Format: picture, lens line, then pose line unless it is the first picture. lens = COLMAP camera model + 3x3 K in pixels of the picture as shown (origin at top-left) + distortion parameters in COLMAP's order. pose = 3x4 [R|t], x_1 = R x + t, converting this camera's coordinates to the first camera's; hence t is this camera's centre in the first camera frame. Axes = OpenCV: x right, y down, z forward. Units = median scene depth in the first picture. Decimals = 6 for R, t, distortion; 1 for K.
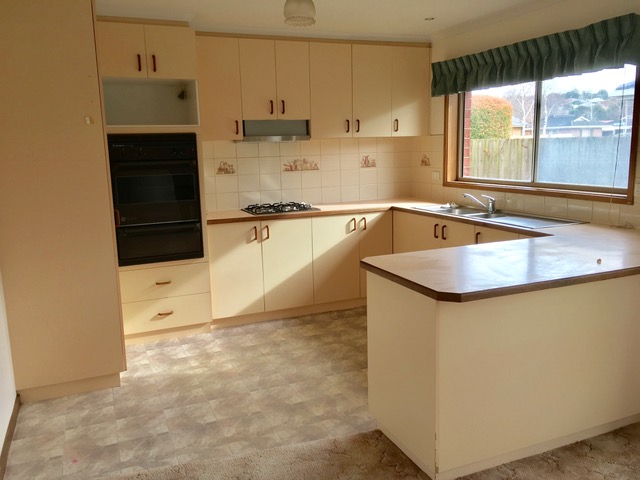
lens RADIAL K [[540.0, 0, 318.5], [0, 540.0, 245.1], [0, 0, 1]] dist [0.053802, -0.081143]
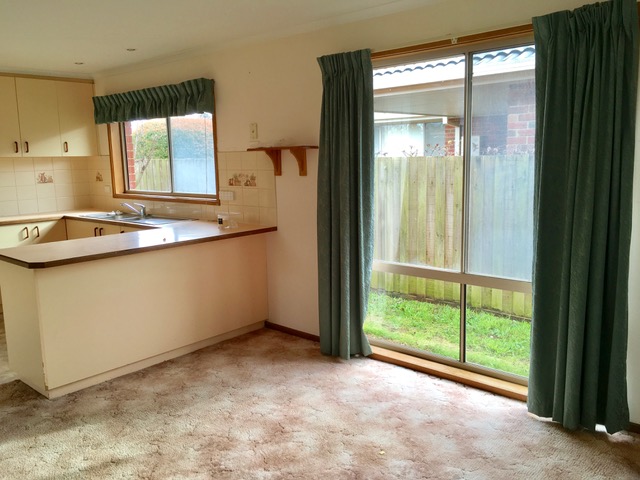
lens RADIAL K [[540.0, 0, 324.0], [0, 540.0, 240.7], [0, 0, 1]] dist [0.053802, -0.081143]
pose [[0.900015, -0.059895, 0.431724, 0.133464], [0.076951, 0.996789, -0.022129, 0.053094], [-0.429012, 0.053138, 0.901734, -0.308658]]
